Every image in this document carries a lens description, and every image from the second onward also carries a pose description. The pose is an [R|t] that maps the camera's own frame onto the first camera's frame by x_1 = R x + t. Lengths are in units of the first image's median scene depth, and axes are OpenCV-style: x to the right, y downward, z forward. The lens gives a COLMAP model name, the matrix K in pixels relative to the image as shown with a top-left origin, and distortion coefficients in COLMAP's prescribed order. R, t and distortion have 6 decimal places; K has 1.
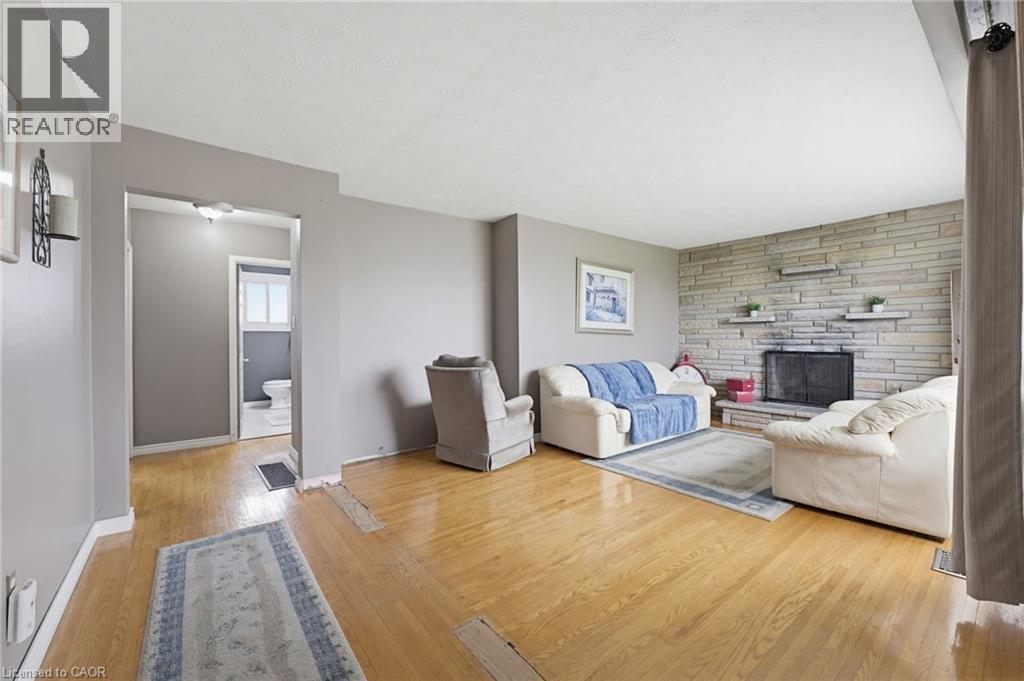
lens RADIAL K [[420.6, 0, 527.3], [0, 420.6, 335.3], [0, 0, 1]] dist [-0.002563, -0.000302]
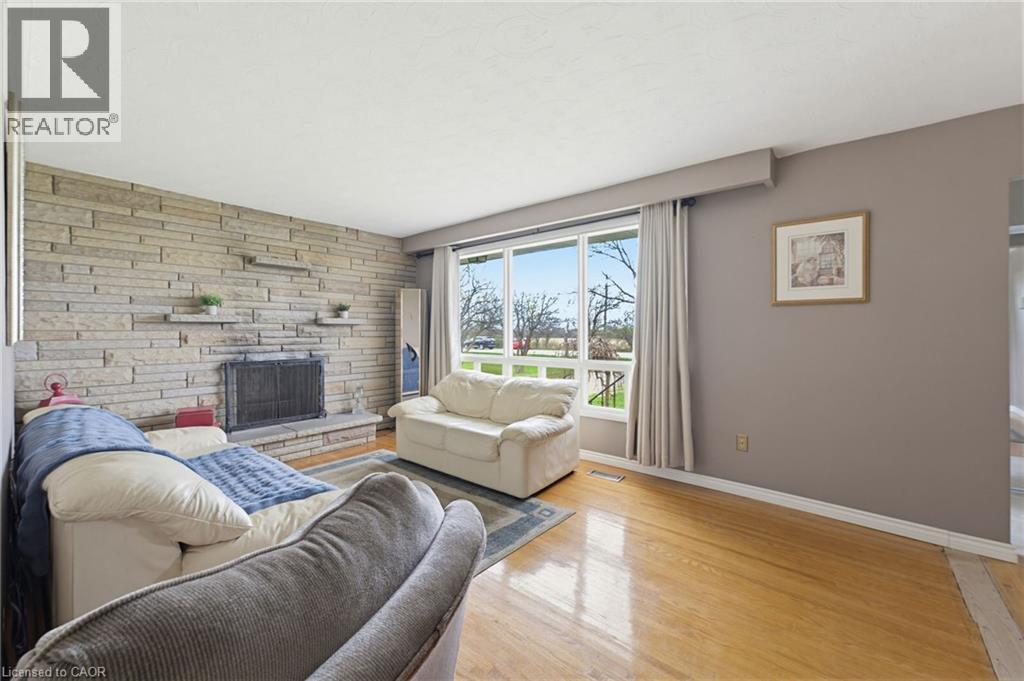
lens RADIAL K [[402.5, 0, 517.8], [0, 402.5, 329.6], [0, 0, 1]] dist [-0.000214, 0.000048]
pose [[-0.184492, 0.011969, 0.982761, -0.226189], [-0.000489, 0.999925, -0.012270, -0.012877], [-0.982834, -0.002744, -0.184472, 0.692776]]
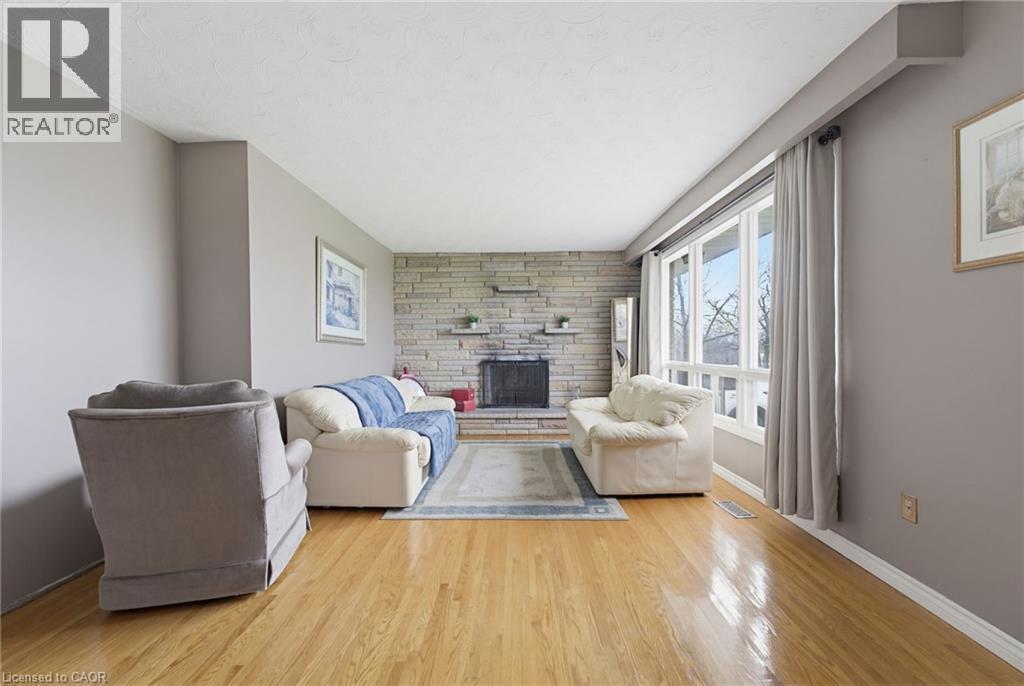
lens RADIAL K [[414.4, 0, 514.7], [0, 414.4, 348.4], [0, 0, 1]] dist [0.000183, 0.000107]
pose [[0.642983, 0.001135, 0.765879, -0.206709], [-0.000644, 0.999999, -0.000941, 0.007021], [-0.765880, 0.000112, 0.642984, 0.283109]]
